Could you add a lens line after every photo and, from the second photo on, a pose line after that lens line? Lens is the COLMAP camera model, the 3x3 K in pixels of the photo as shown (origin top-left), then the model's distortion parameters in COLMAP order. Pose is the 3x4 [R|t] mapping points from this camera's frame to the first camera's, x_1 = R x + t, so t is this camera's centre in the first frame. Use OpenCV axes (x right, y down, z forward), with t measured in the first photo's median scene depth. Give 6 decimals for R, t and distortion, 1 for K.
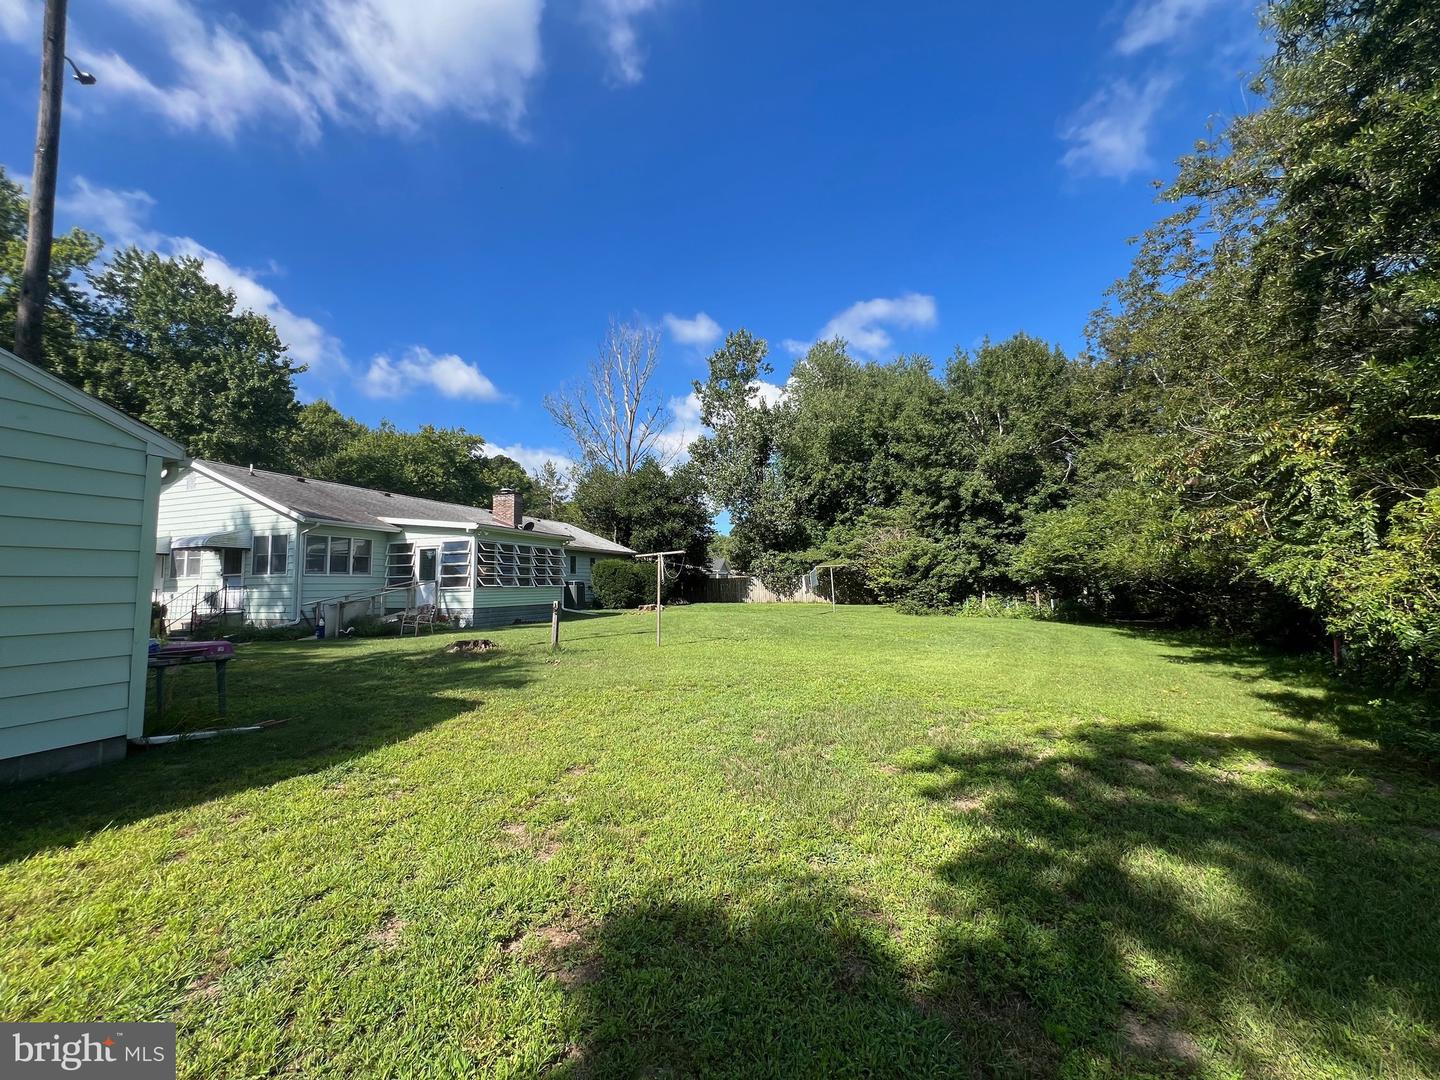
lens RADIAL K [[577.0, 0, 714.5], [0, 577.0, 540.1], [0, 0, 1]] dist [0.000738, -0.000007]
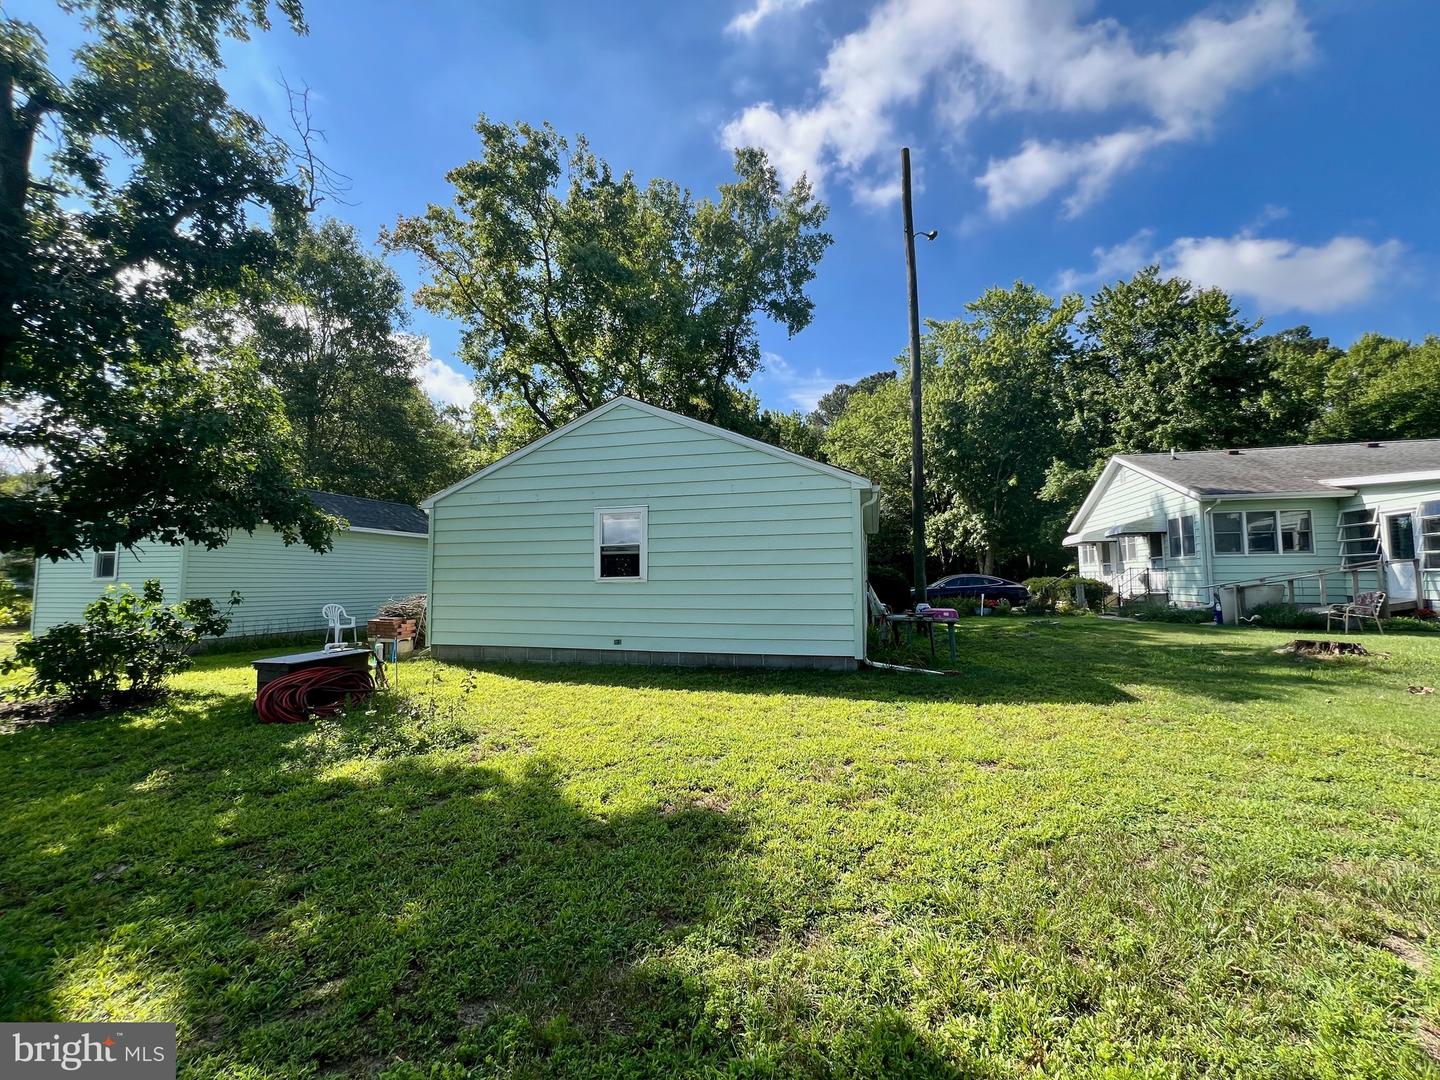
lens RADIAL K [[577.0, 0, 716.1], [0, 577.0, 539.5], [0, 0, 1]] dist [0.000738, -0.000007]
pose [[0.056962, -0.055004, -0.996860, 0.170794], [0.083118, 0.995276, -0.050167, 0.012985], [0.994910, -0.079999, 0.061265, 0.136760]]
